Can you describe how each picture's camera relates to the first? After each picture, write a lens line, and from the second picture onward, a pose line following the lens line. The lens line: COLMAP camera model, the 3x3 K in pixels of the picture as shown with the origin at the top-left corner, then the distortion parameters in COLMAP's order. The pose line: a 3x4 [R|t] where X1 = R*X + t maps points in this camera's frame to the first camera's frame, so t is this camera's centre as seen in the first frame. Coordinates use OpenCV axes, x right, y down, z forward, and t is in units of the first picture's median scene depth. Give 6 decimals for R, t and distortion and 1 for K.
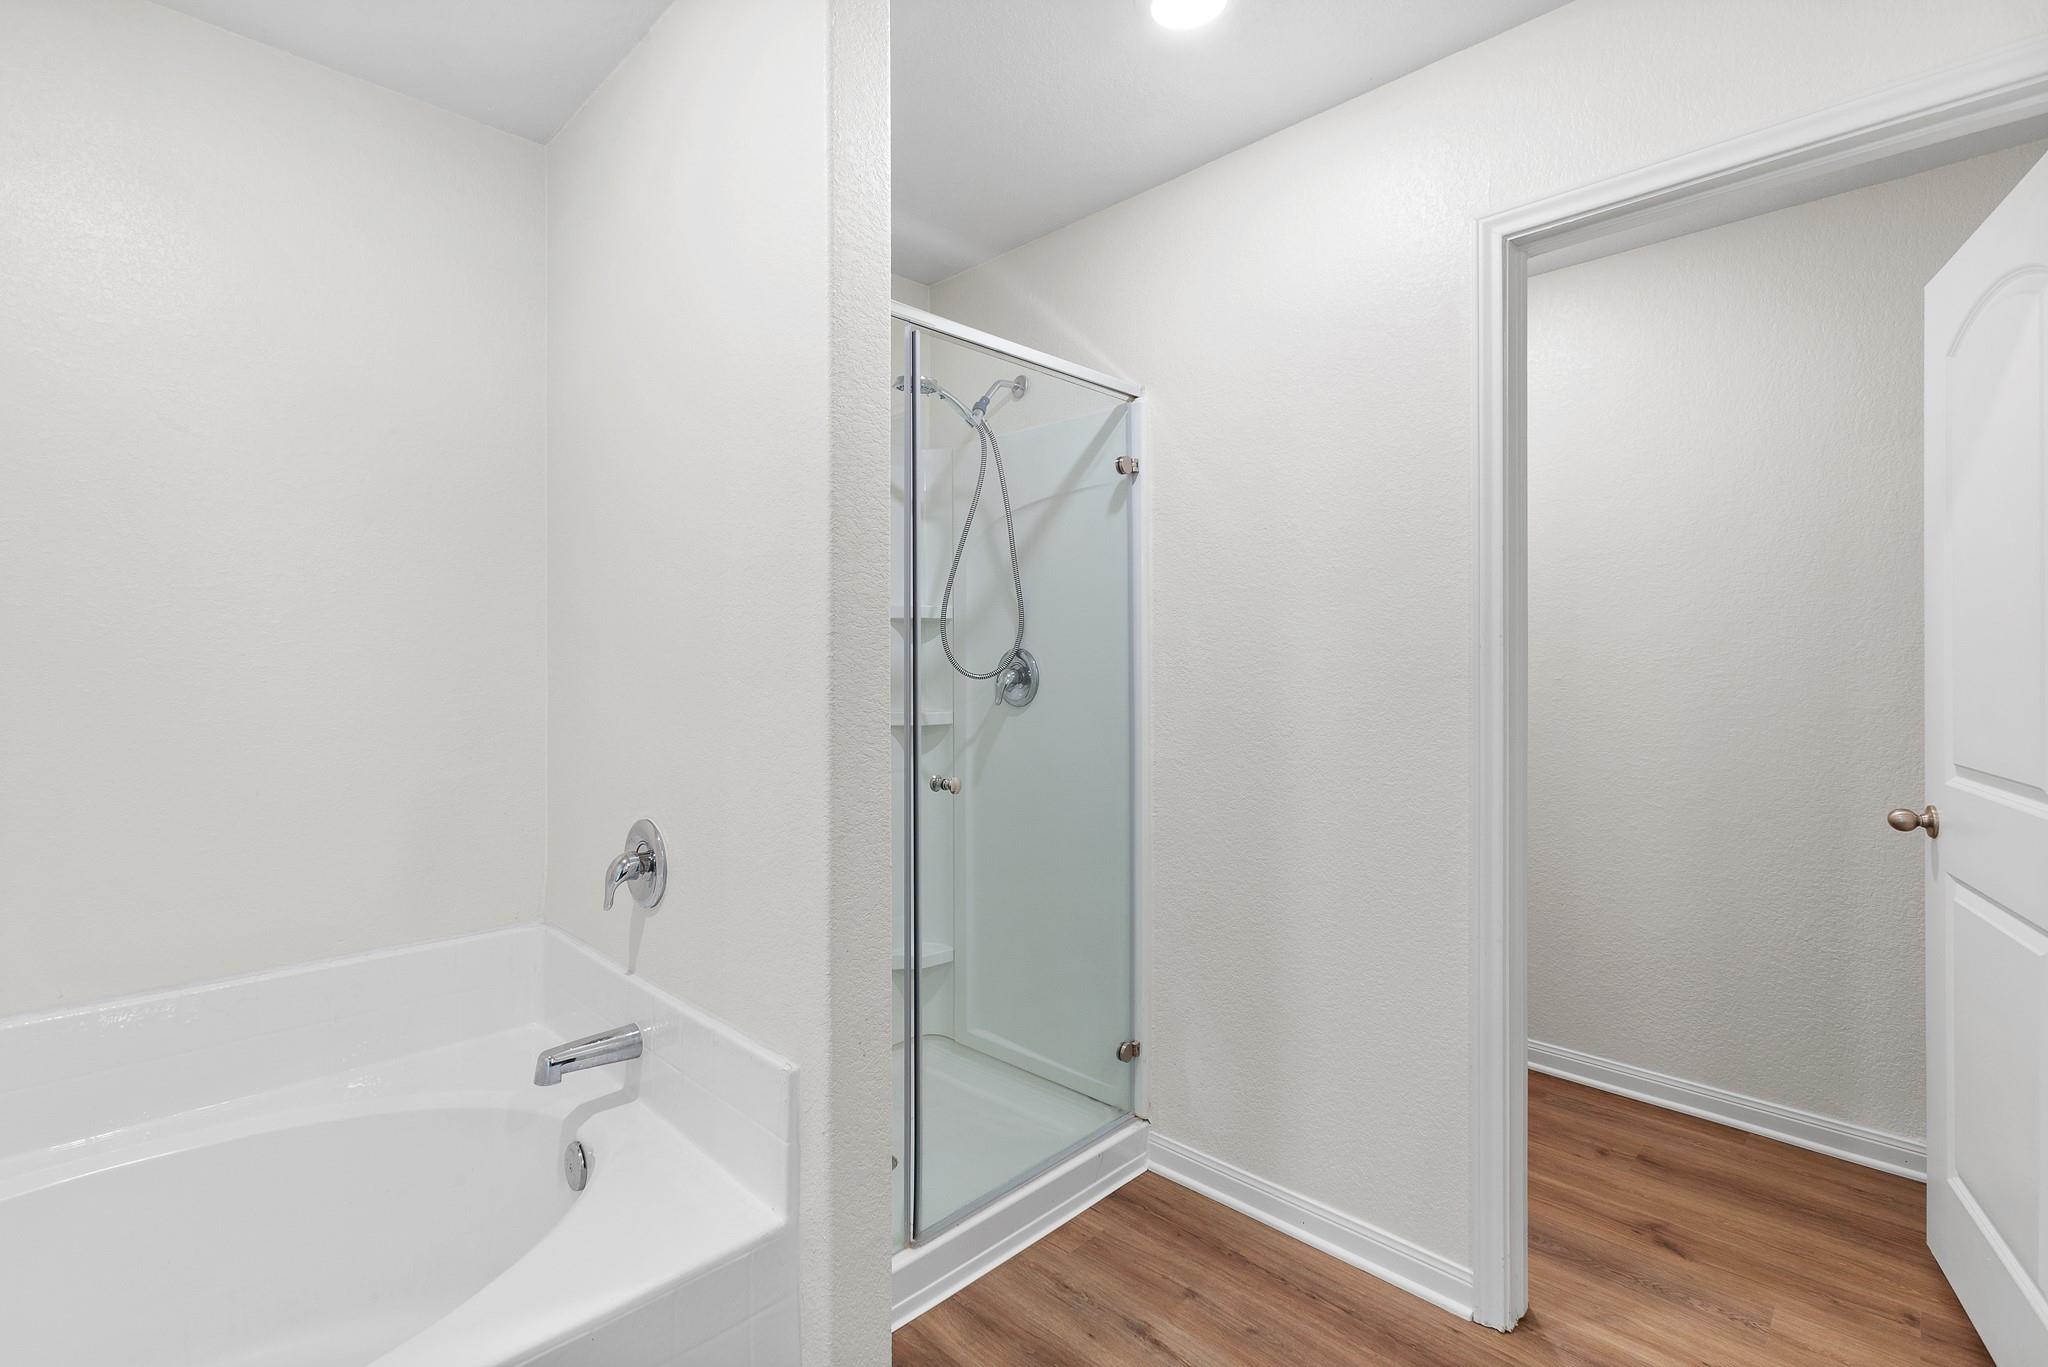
lens RADIAL K [[941.8, 0, 1016.3], [0, 941.8, 658.4], [0, 0, 1]] dist [-0.000612, 0.000147]
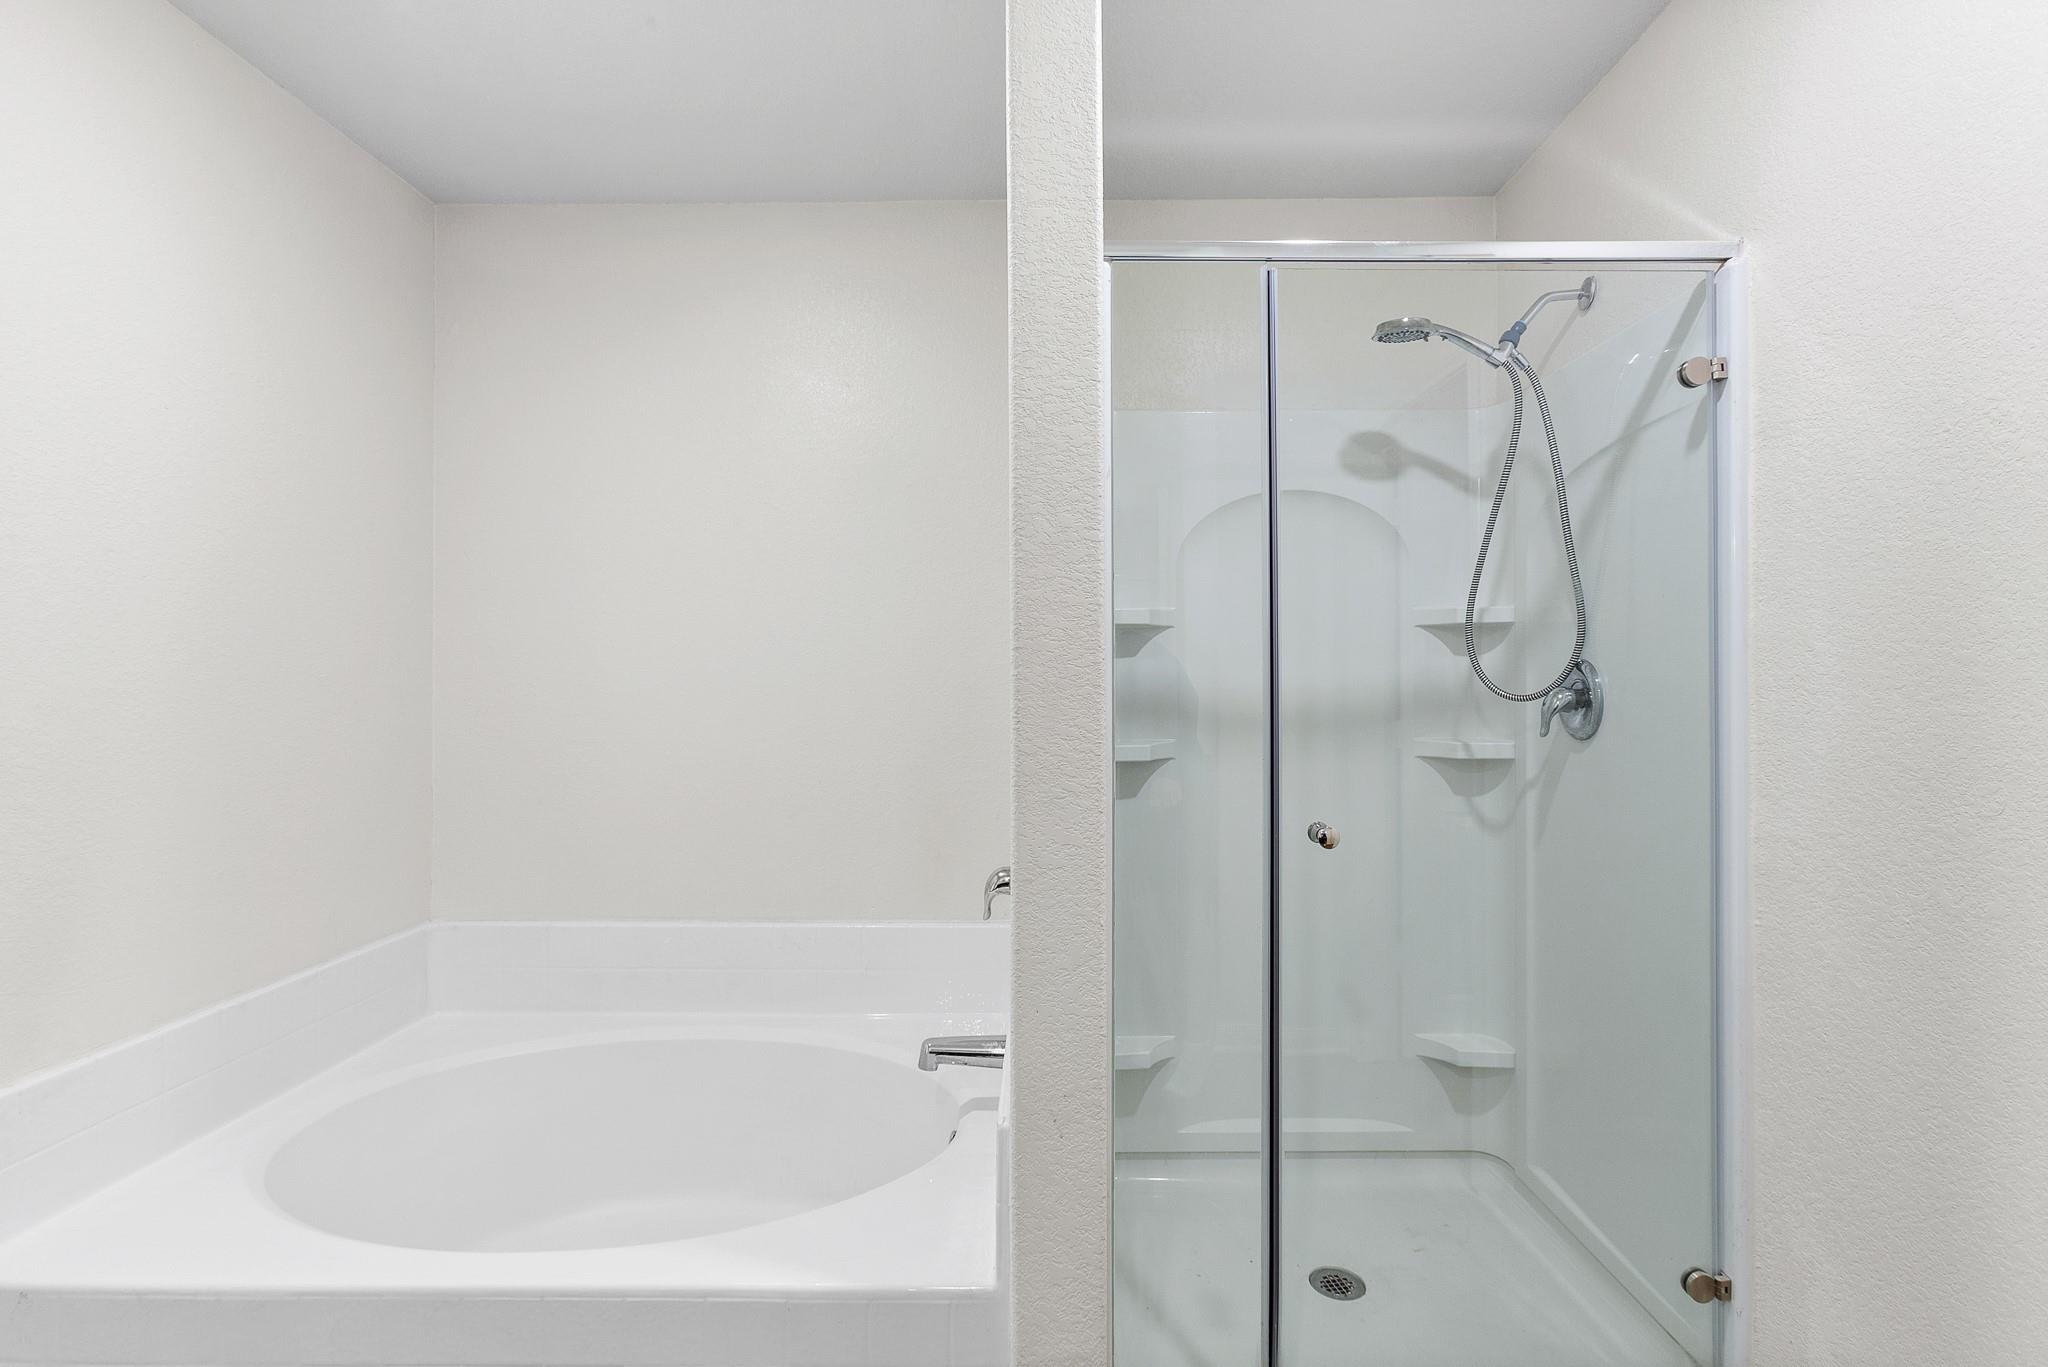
lens RADIAL K [[952.8, 0, 1024.5], [0, 952.8, 678.5], [0, 0, 1]] dist [0.013372, 0.000379]
pose [[0.711131, -0.002185, -0.703056, 0.239520], [0.005864, 0.999979, 0.002824, -0.000605], [0.703035, -0.006131, 0.711129, 0.199977]]
